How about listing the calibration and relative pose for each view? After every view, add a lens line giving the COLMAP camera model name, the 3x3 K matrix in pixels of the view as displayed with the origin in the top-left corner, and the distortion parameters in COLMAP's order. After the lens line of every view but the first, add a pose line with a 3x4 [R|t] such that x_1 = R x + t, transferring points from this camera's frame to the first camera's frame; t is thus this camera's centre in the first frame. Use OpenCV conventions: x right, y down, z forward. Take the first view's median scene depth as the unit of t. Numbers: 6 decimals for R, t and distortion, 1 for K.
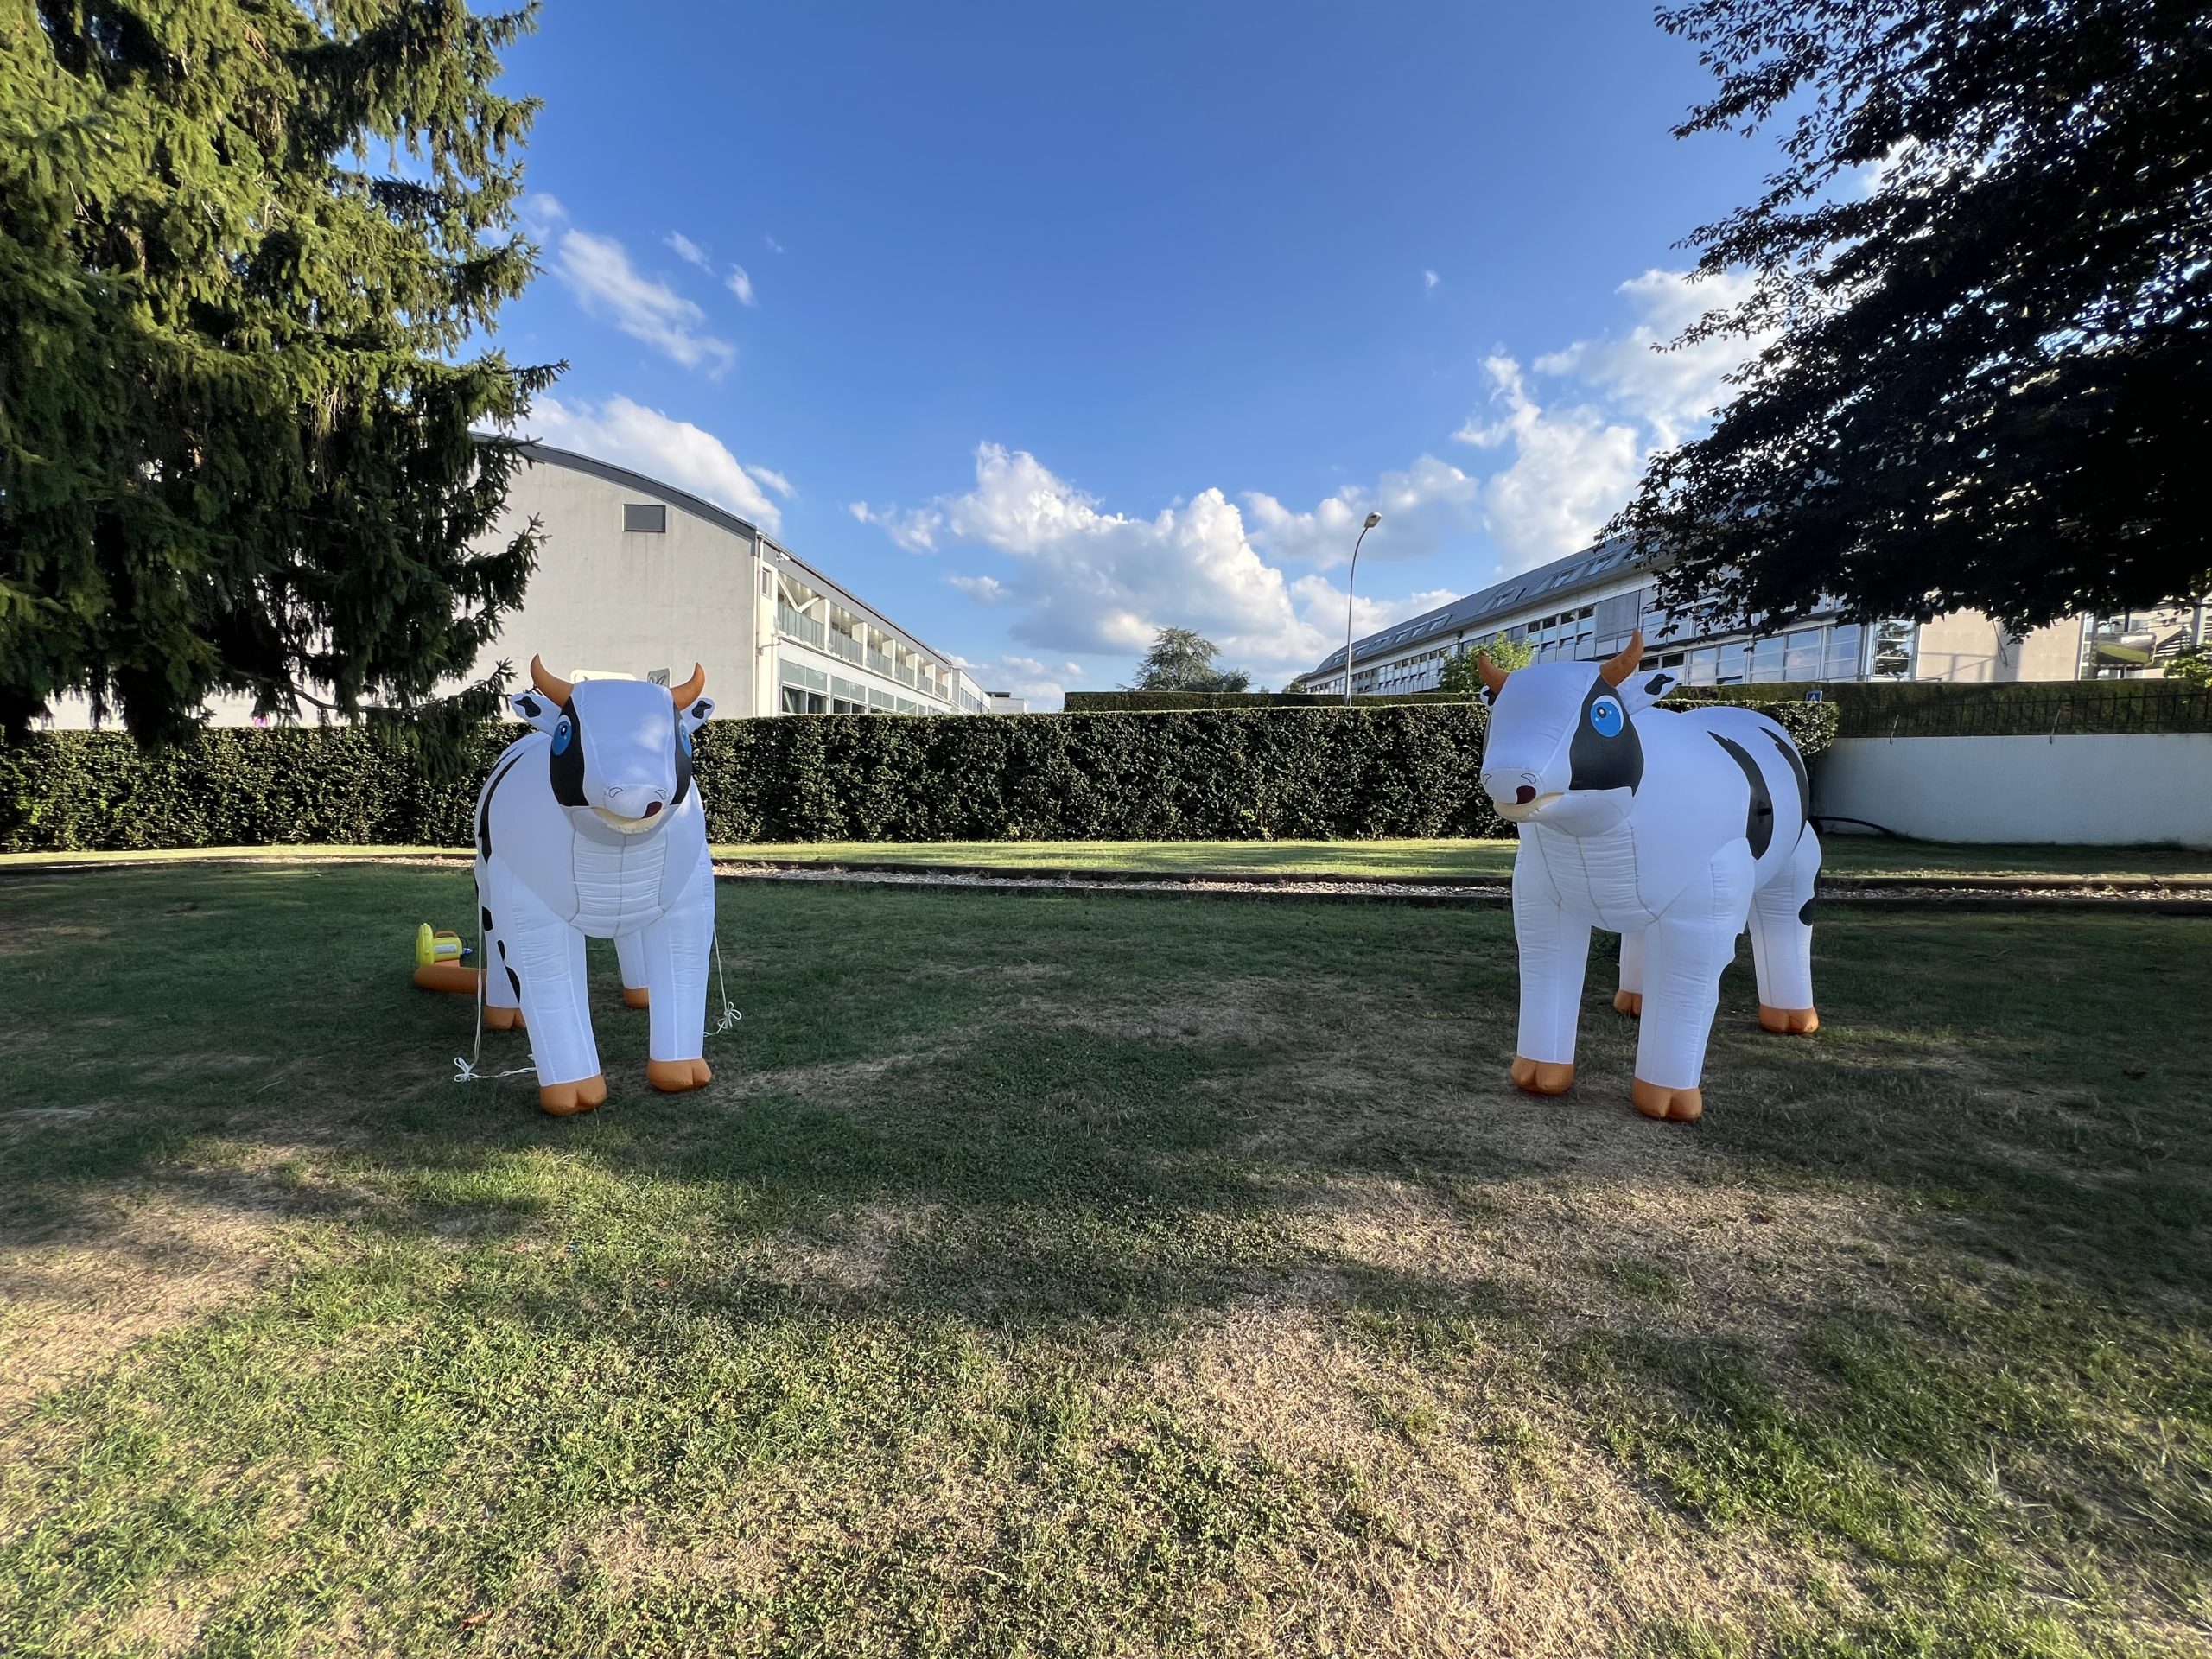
lens RADIAL K [[884.5, 0, 1100.9], [0, 884.5, 824.2], [0, 0, 1]] dist [-0.002479, 0.000271]
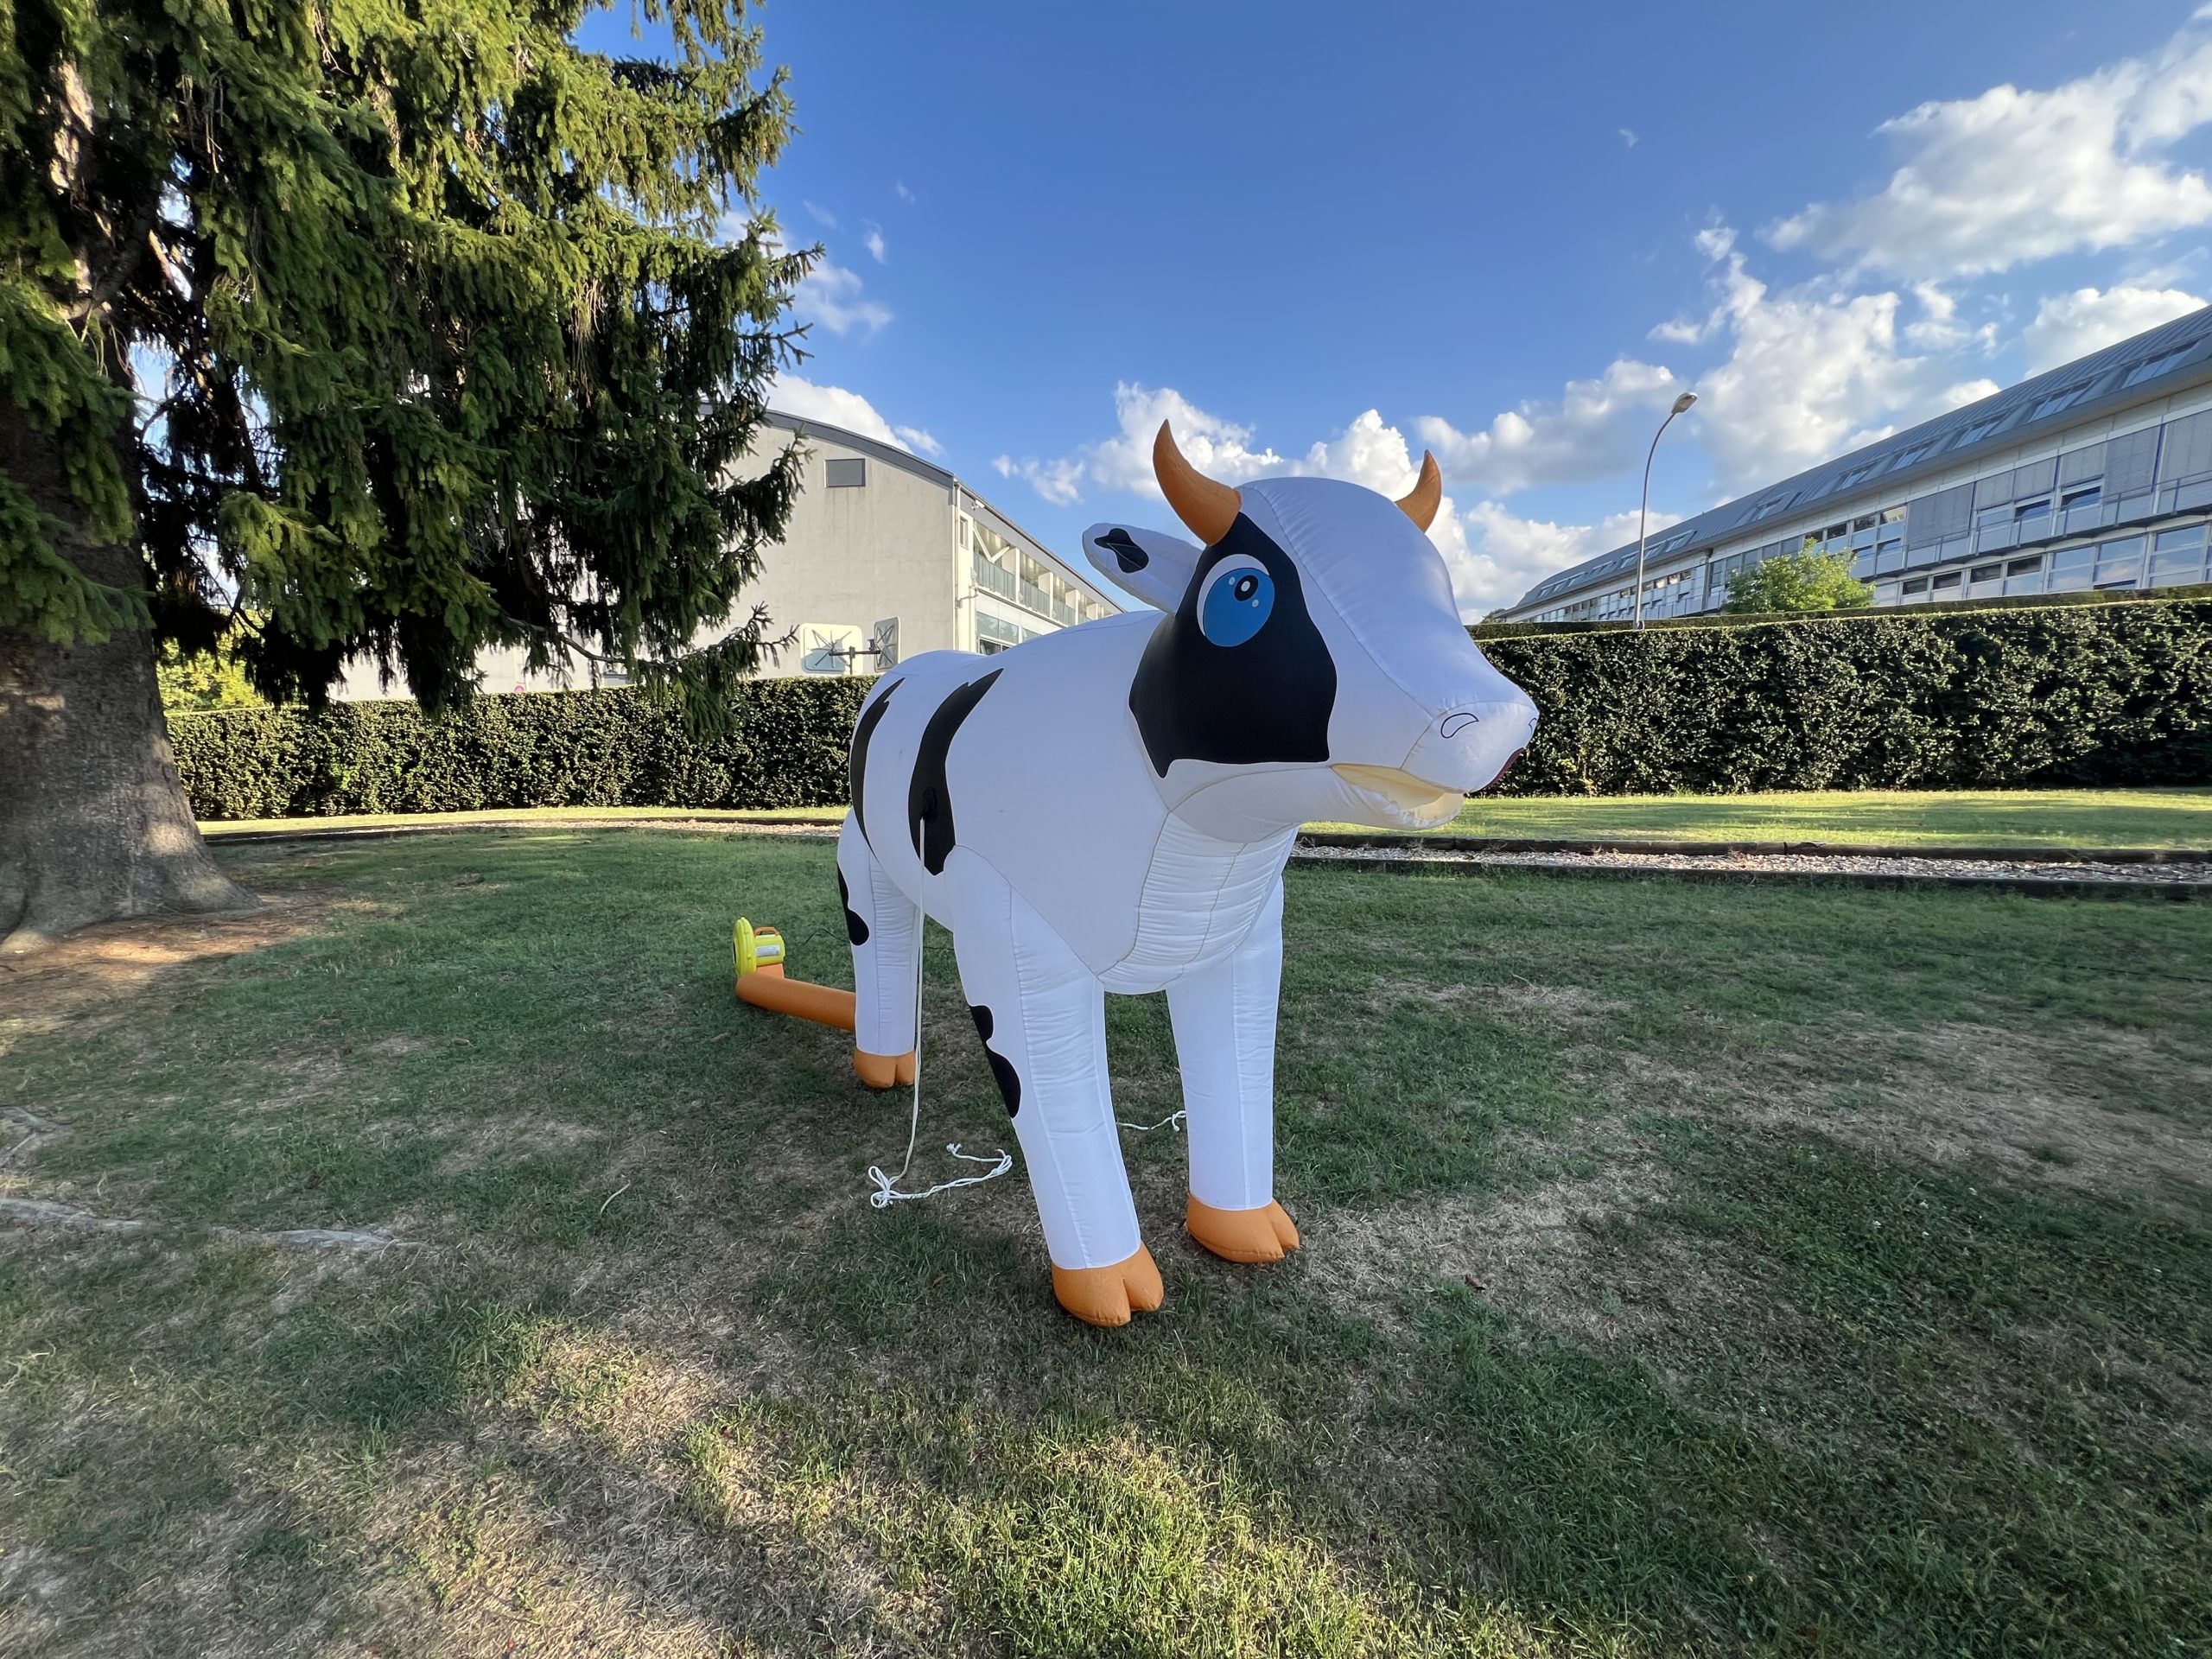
lens RADIAL K [[882.3, 0, 1095.3], [0, 882.3, 825.0], [0, 0, 1]] dist [-0.004894, 0.001564]
pose [[0.983740, -0.001787, -0.179588, -0.233383], [0.011518, 0.998520, 0.053158, -0.005604], [0.179227, -0.054362, 0.982305, 0.215784]]
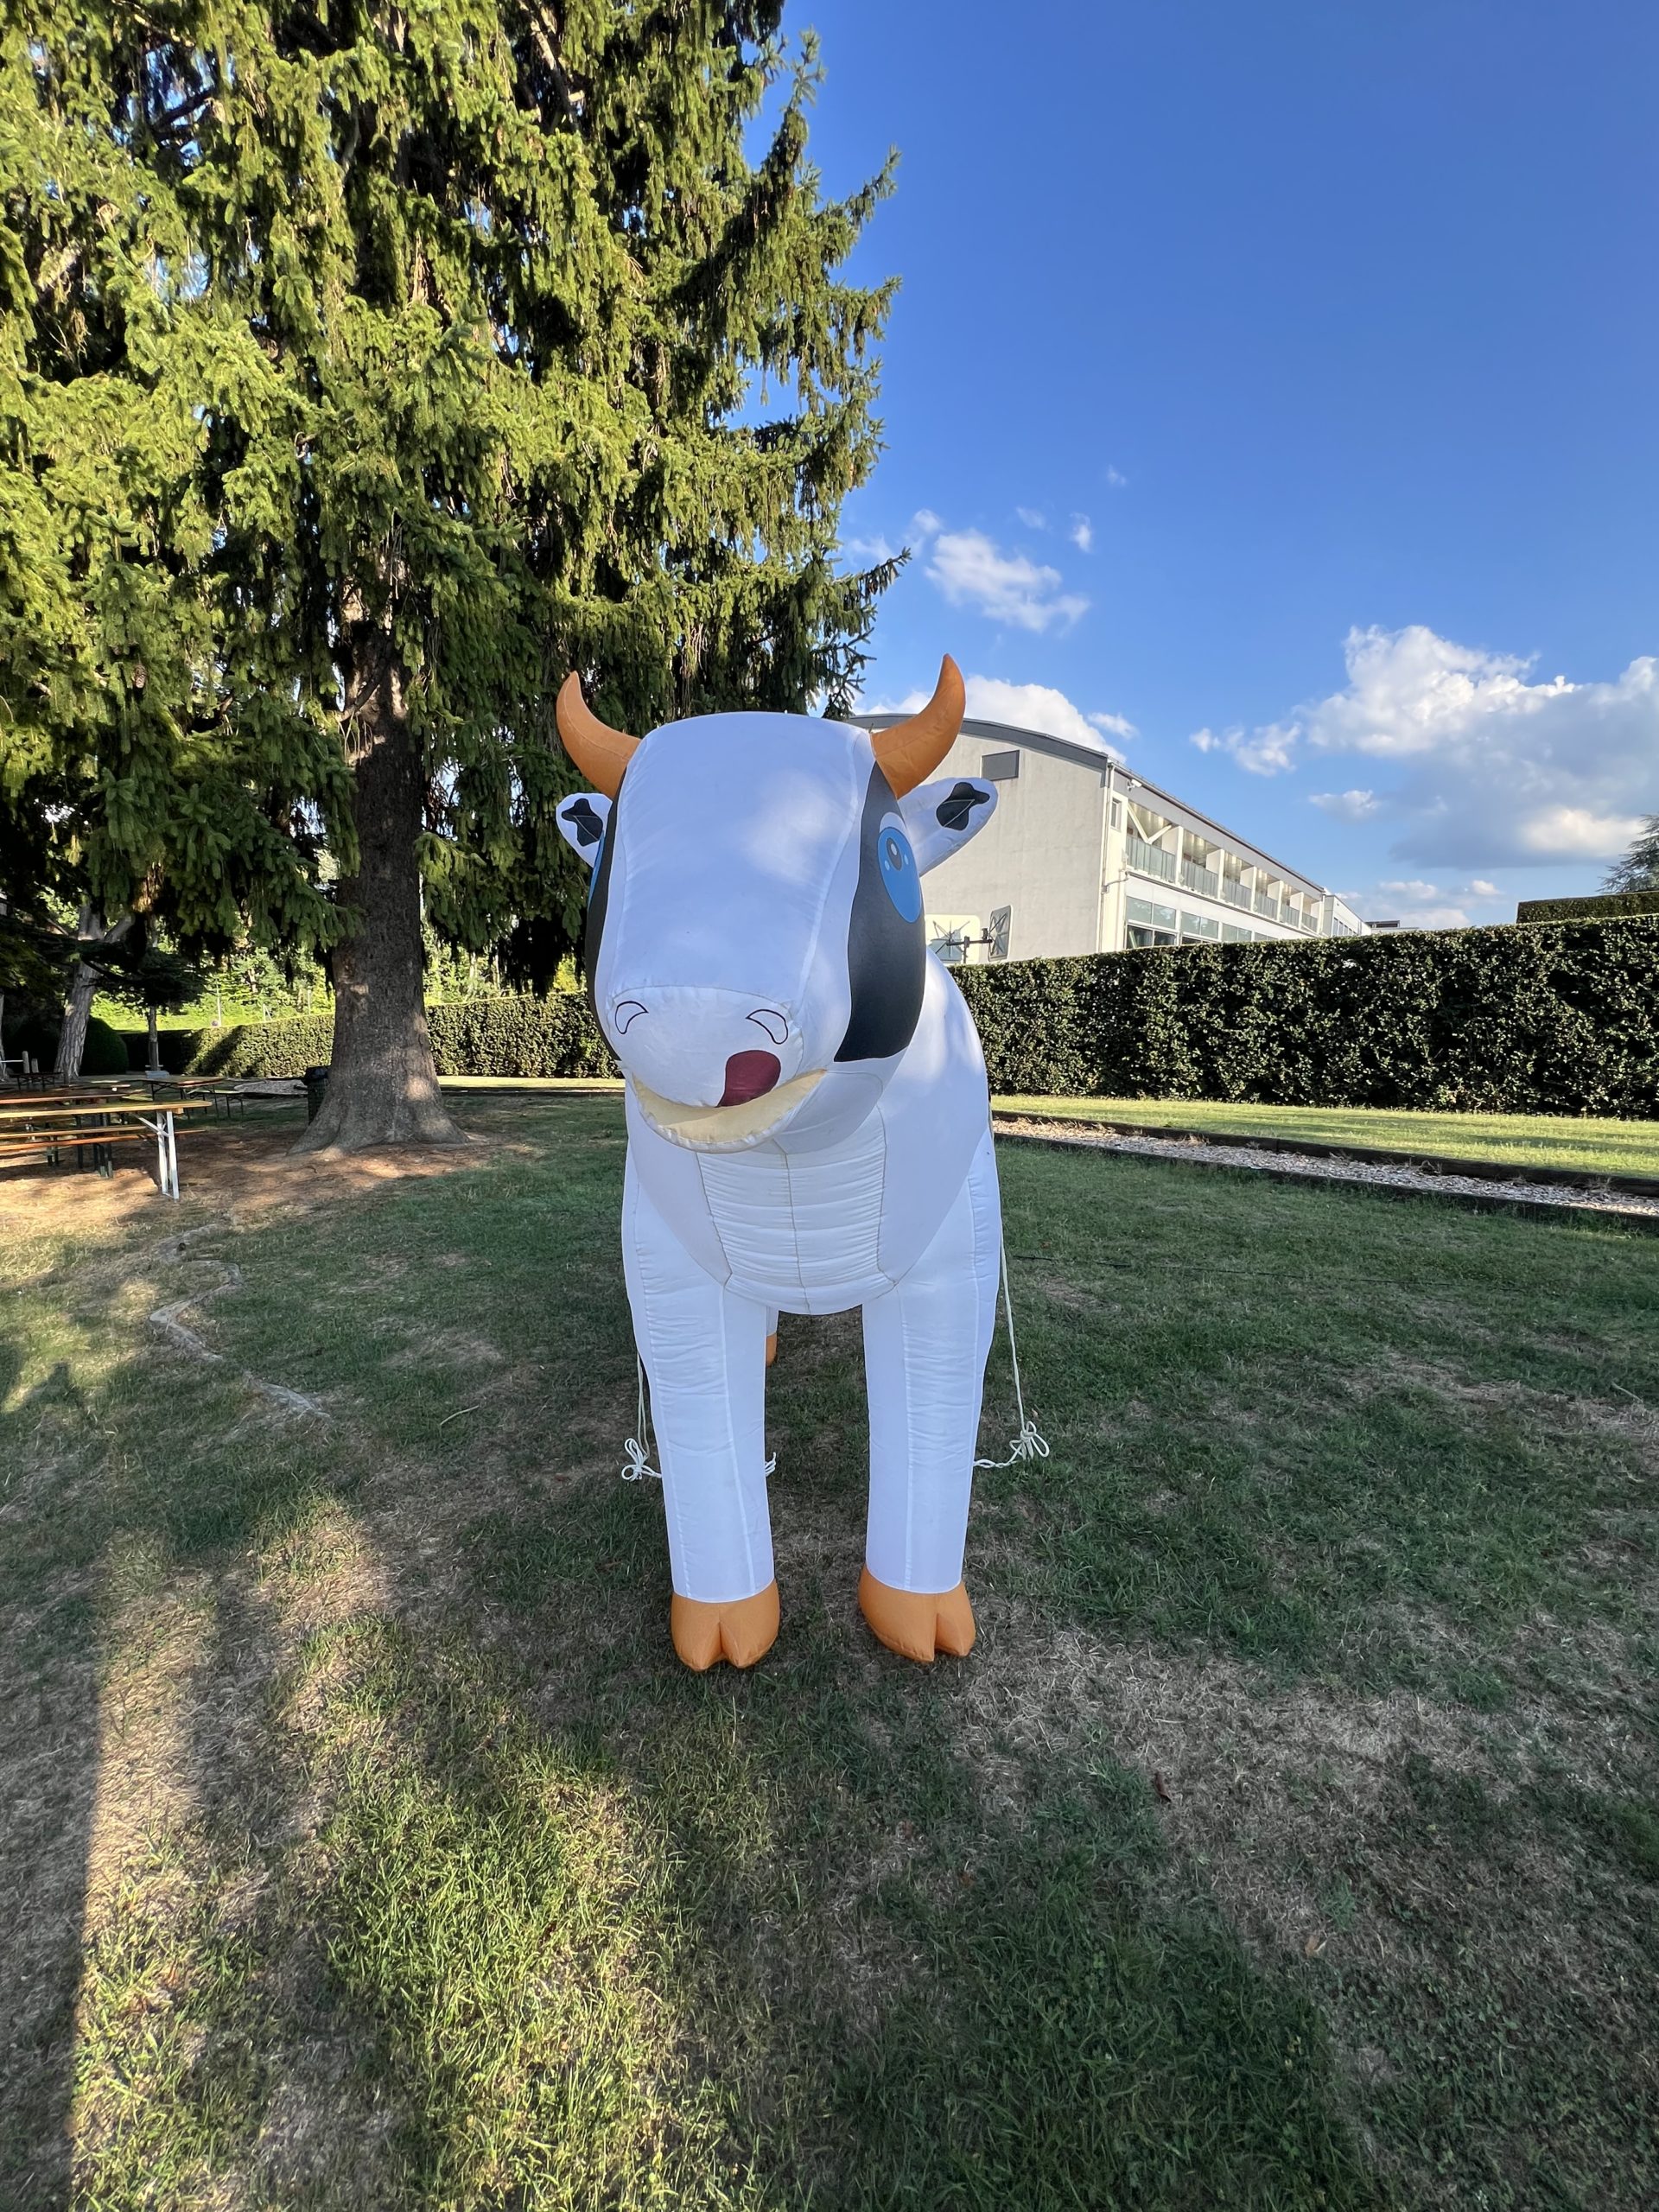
lens RADIAL K [[882.3, 0, 838.2], [0, 882.3, 1102.2], [0, 0, 1]] dist [-0.004894, 0.001564]
pose [[0.793326, 0.051797, -0.606590, -0.115199], [-0.030705, 0.998510, 0.045106, -0.008615], [0.608022, -0.017158, 0.793735, 0.296601]]
